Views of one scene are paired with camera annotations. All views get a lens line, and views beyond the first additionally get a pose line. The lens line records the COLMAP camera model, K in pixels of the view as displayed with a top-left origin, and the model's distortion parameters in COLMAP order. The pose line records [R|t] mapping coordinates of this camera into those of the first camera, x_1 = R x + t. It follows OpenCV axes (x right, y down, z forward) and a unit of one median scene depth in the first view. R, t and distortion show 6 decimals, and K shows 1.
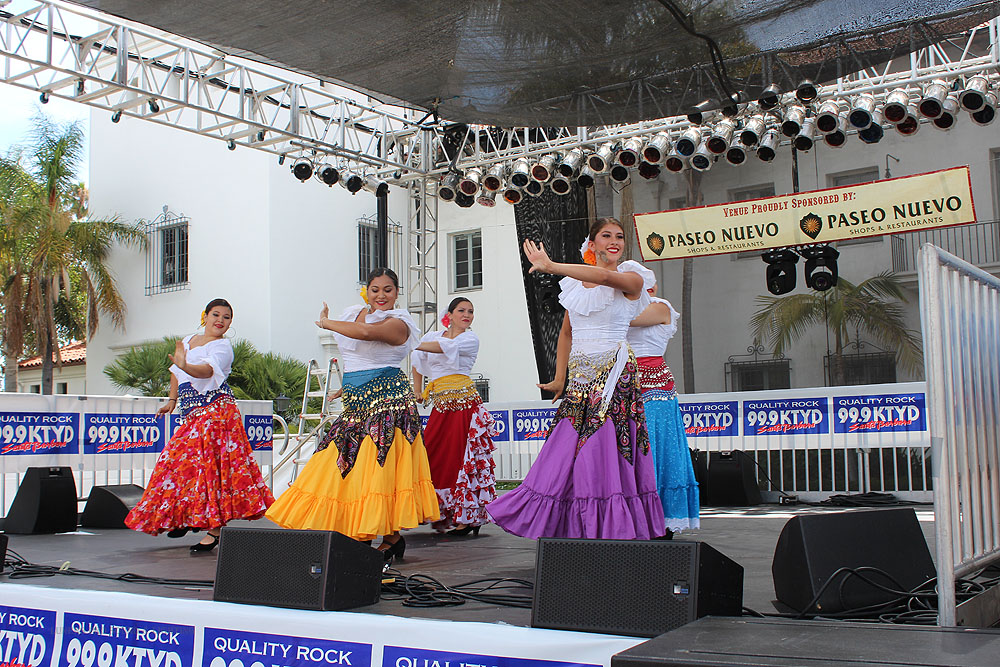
lens RADIAL K [[1174.8, 0, 500.0], [0, 1174.8, 333.5], [0, 0, 1]] dist [-0.071227, -0.008584]
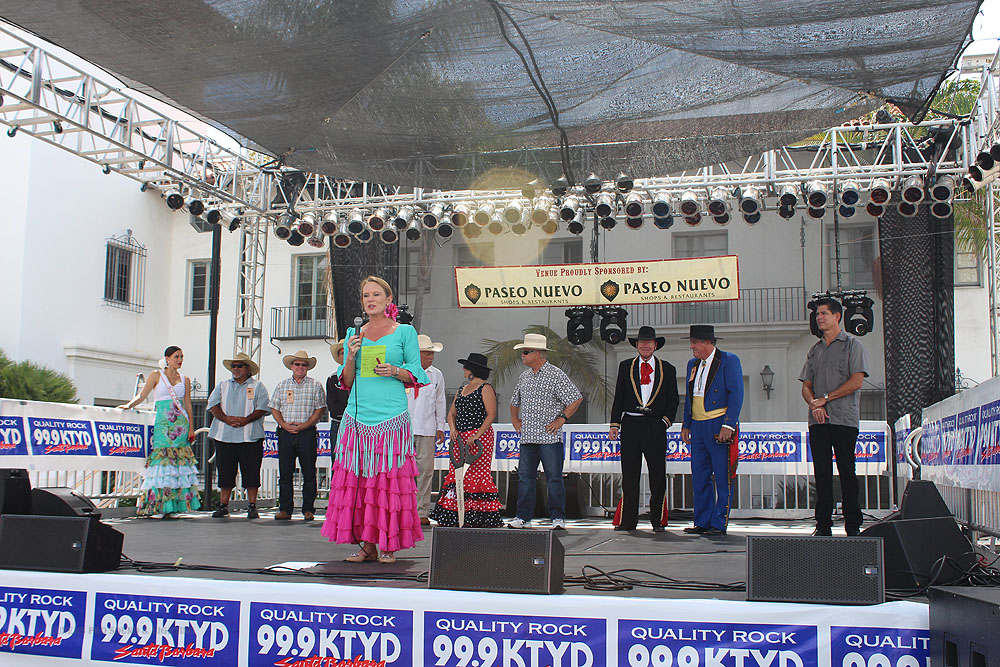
lens RADIAL K [[1068.1, 0, 500.0], [0, 1068.1, 333.5], [0, 0, 1]] dist [-0.128899, 0.165526]
pose [[0.944846, 0.070634, 0.319809, -0.197097], [-0.061993, 0.997386, -0.037132, 0.001399], [-0.321595, 0.015258, 0.946754, -0.021171]]
